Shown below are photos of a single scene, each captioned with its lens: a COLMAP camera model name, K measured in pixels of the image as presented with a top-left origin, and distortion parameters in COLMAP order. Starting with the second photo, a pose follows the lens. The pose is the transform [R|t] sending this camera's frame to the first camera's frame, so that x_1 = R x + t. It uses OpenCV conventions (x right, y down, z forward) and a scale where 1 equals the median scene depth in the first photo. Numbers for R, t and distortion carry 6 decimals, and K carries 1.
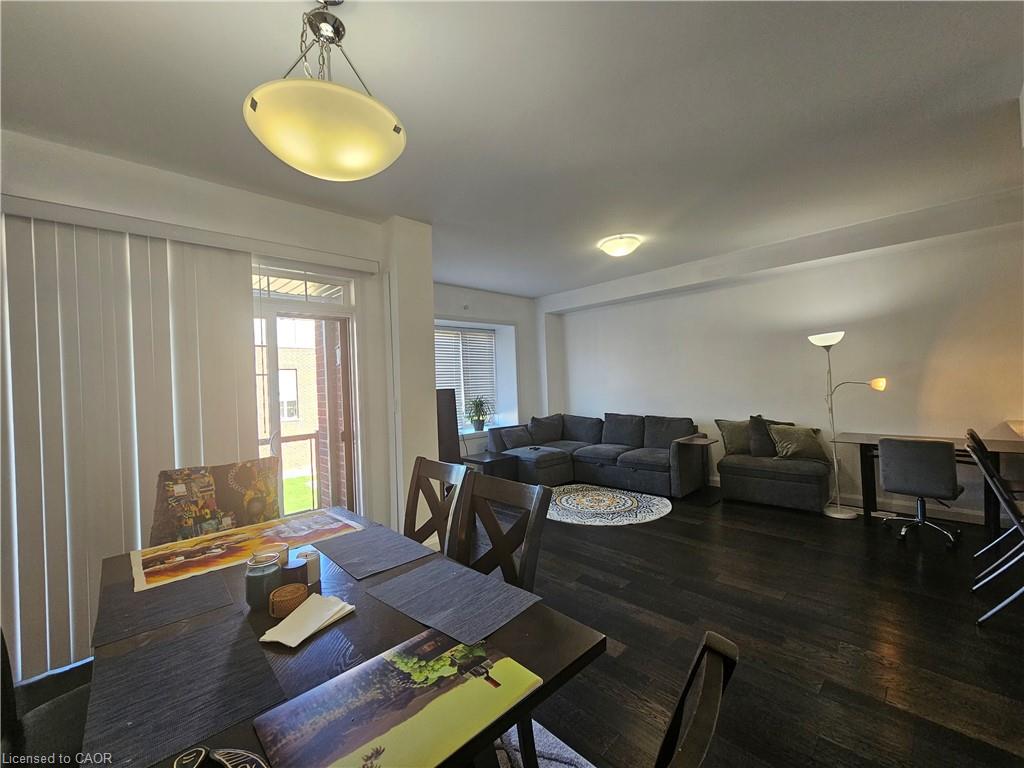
lens RADIAL K [[419.0, 0, 506.4], [0, 419.0, 384.0], [0, 0, 1]] dist [0.001444, -0.000960]
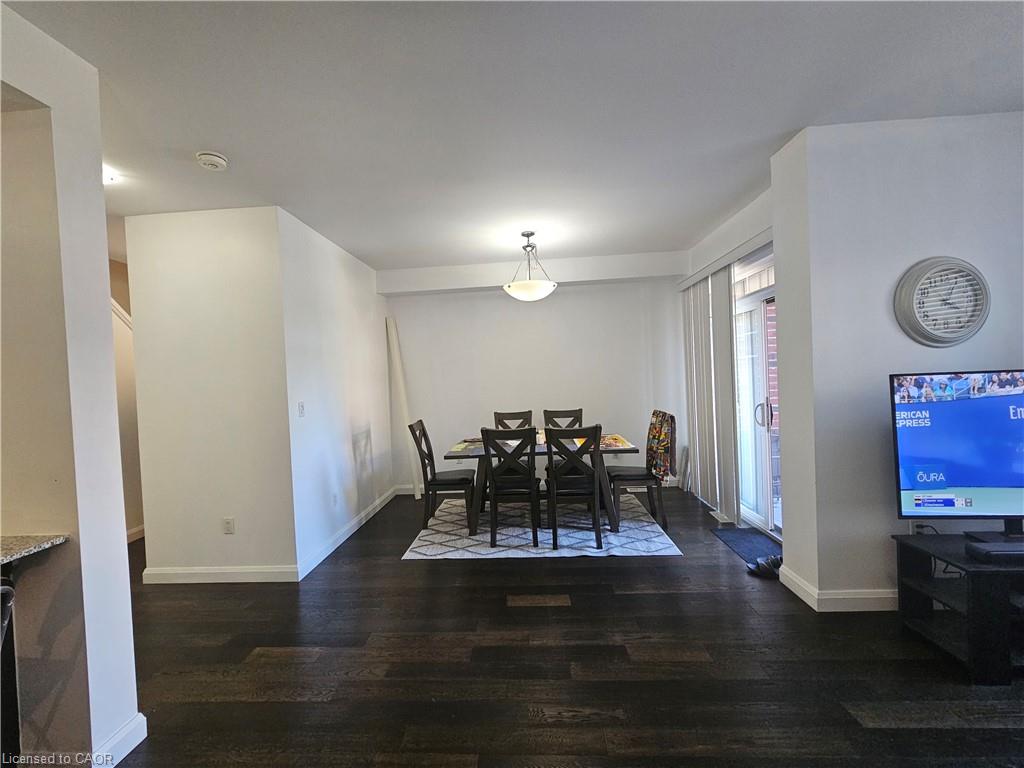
lens RADIAL K [[419.0, 0, 510.2], [0, 419.0, 382.9], [0, 0, 1]] dist [0.001444, -0.000960]
pose [[-0.722650, 0.081769, -0.686360, 0.489249], [0.070570, 0.996517, 0.044418, -0.029895], [0.687602, -0.016338, -0.725904, 0.878099]]
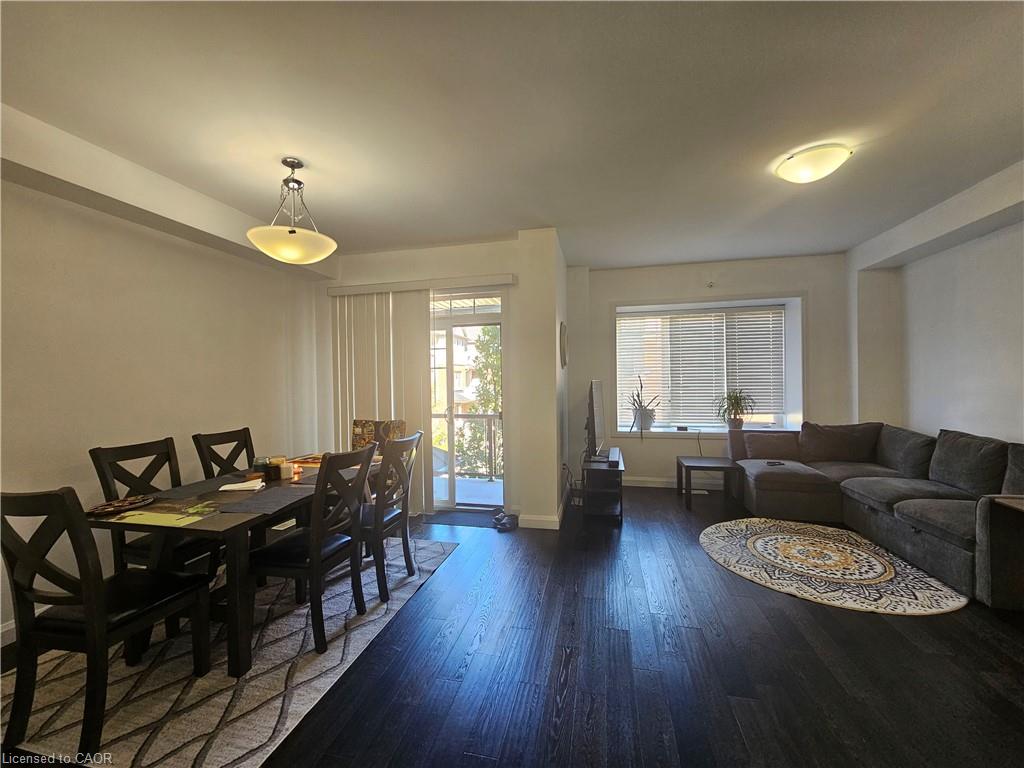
lens RADIAL K [[419.0, 0, 501.6], [0, 419.0, 382.4], [0, 0, 1]] dist [0.001444, -0.000960]
pose [[0.551632, 0.035318, -0.833339, 0.496190], [-0.008105, 0.999283, 0.036986, -0.016354], [0.834048, -0.013648, 0.551523, 0.222882]]
